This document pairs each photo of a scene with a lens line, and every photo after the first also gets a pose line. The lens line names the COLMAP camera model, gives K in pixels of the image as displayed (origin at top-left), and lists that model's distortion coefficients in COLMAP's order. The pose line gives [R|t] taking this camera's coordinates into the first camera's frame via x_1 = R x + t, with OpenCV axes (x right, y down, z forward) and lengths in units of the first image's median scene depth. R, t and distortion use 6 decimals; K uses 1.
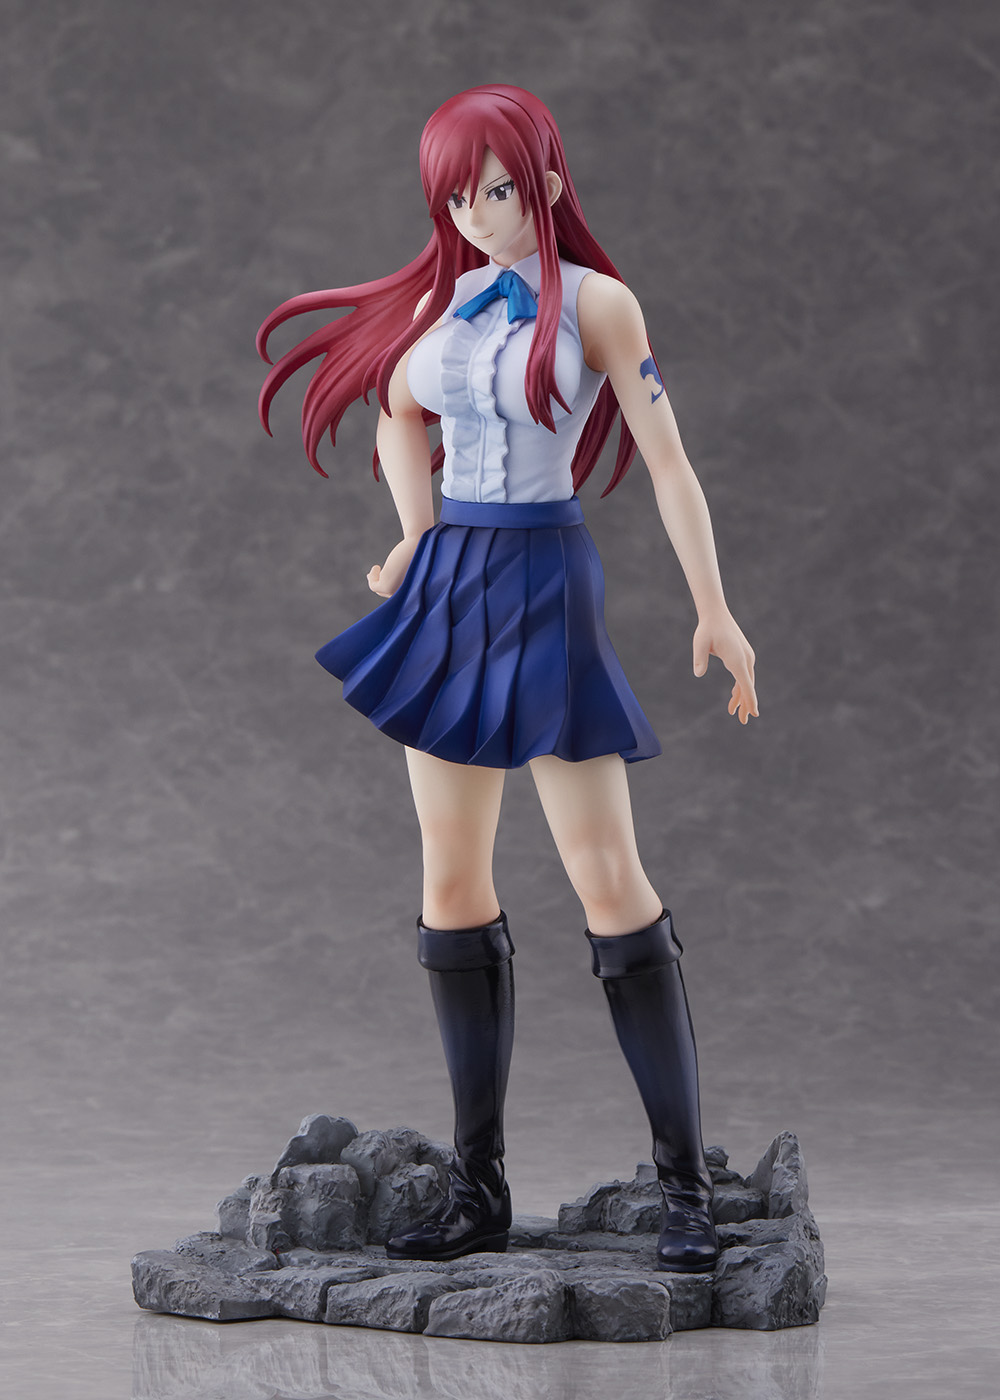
lens RADIAL K [[9325.2, 0, 500.5], [0, 9325.2, 699.8], [0, 0, 1]] dist [-0.472865, 0.000000]
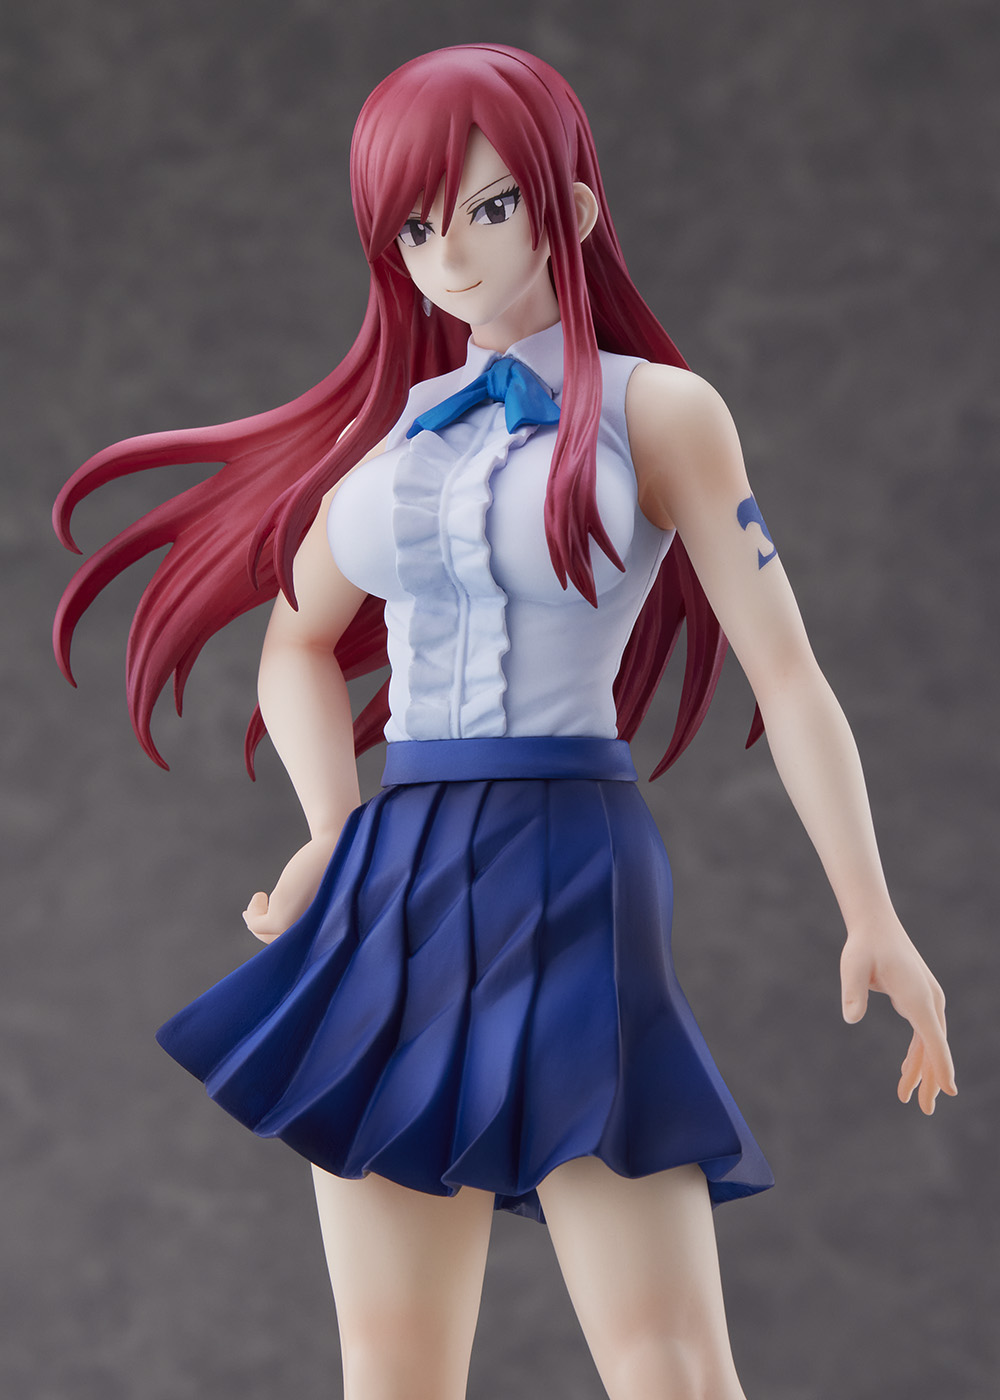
lens RADIAL K [[9325.2, 0, 499.3], [0, 9325.2, 700.0], [0, 0, 1]] dist [-0.472865, 0.000000]
pose [[0.997227, 0.014599, 0.072974, -0.041447], [0.001152, 0.977424, -0.211282, 0.097282], [-0.074411, 0.210780, 0.974697, 0.442247]]
